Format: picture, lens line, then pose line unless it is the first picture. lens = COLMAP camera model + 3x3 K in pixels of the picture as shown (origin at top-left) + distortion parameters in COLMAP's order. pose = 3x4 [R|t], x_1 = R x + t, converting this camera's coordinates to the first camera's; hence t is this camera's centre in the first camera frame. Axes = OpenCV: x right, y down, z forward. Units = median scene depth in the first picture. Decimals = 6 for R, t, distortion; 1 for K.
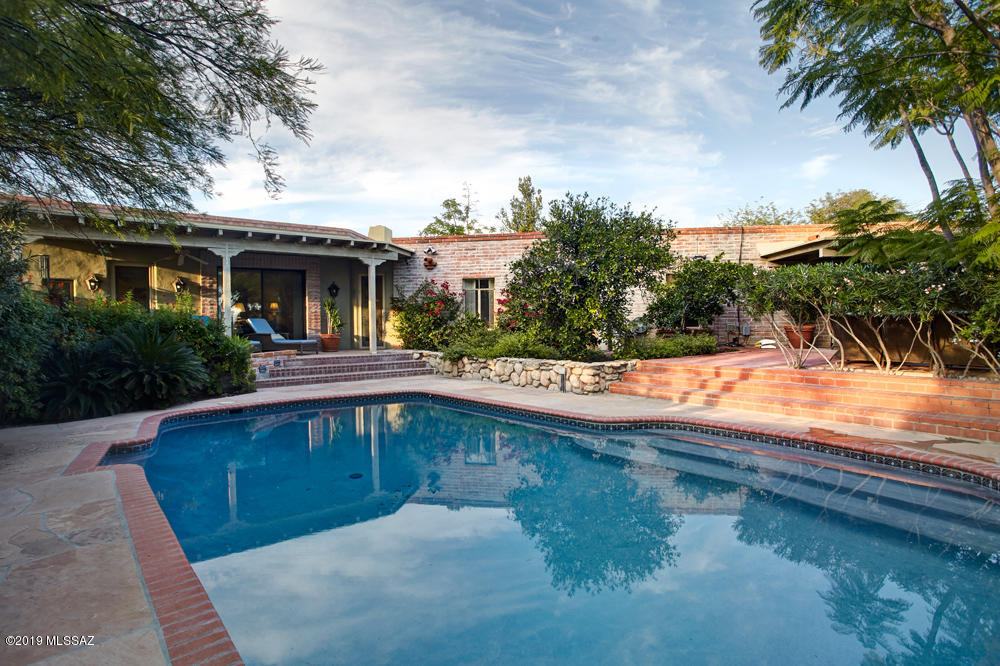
lens RADIAL K [[501.8, 0, 501.0], [0, 501.8, 332.3], [0, 0, 1]] dist [-0.019940, 0.005605]
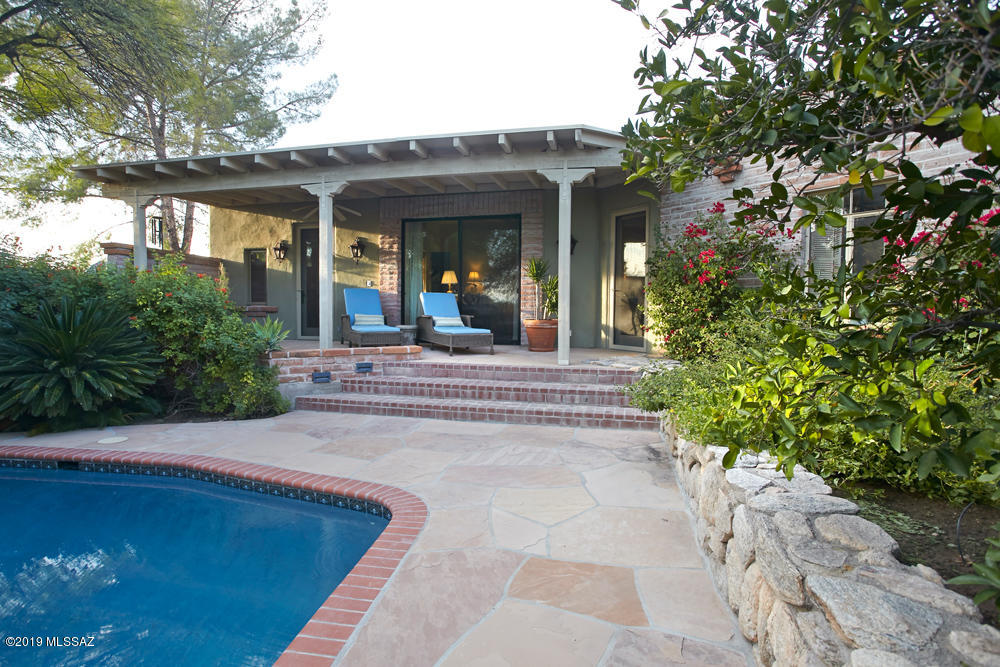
lens RADIAL K [[525.4, 0, 498.3], [0, 525.4, 326.5], [0, 0, 1]] dist [-0.002910, 0.010171]
pose [[0.624392, 0.046056, -0.779752, 0.114827], [-0.027631, 0.998938, 0.036876, -0.012766], [0.780622, -0.001480, 0.625001, 0.678240]]
